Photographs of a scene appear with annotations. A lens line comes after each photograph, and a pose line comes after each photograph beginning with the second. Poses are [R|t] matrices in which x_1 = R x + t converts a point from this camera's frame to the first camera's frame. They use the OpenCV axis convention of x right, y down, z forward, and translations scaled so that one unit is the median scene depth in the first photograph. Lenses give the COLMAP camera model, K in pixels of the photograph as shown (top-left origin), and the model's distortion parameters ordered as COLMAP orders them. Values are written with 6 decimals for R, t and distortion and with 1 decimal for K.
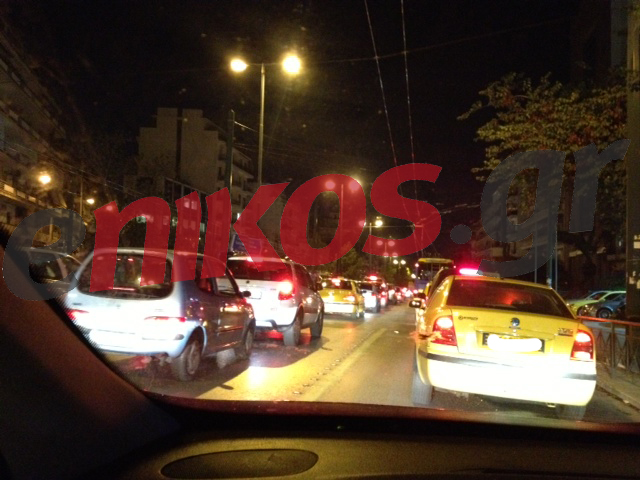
lens RADIAL K [[609.6, 0, 319.2], [0, 609.6, 231.4], [0, 0, 1]] dist [0.187007, -0.405763]
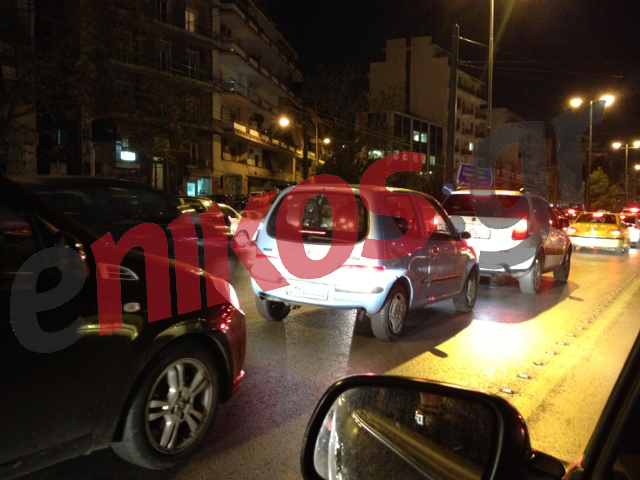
lens RADIAL K [[609.6, 0, 319.2], [0, 609.6, 231.4], [0, 0, 1]] dist [0.187007, -0.405763]
pose [[0.929941, -0.006485, -0.367651, 0.000103], [0.045945, 0.994058, 0.098679, 0.002363], [0.364827, -0.108658, 0.924713, 0.051417]]
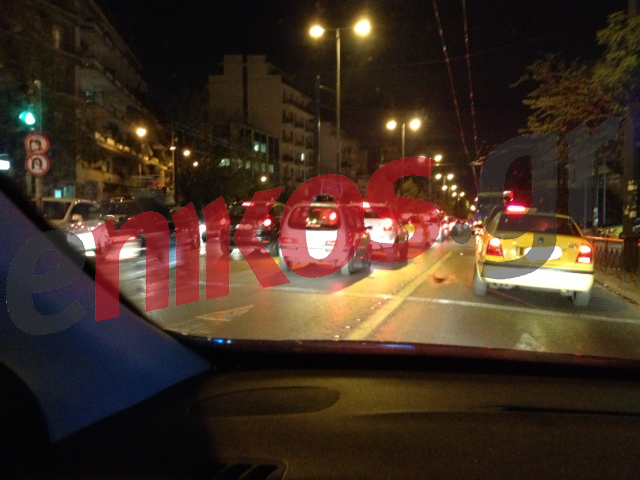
lens RADIAL K [[609.6, 0, 319.2], [0, 609.6, 231.4], [0, 0, 1]] dist [0.187007, -0.405763]
pose [[0.995408, -0.025590, -0.092239, -0.029230], [0.035236, 0.993899, 0.104514, -0.017953], [0.089002, -0.107284, 0.990237, -0.178435]]
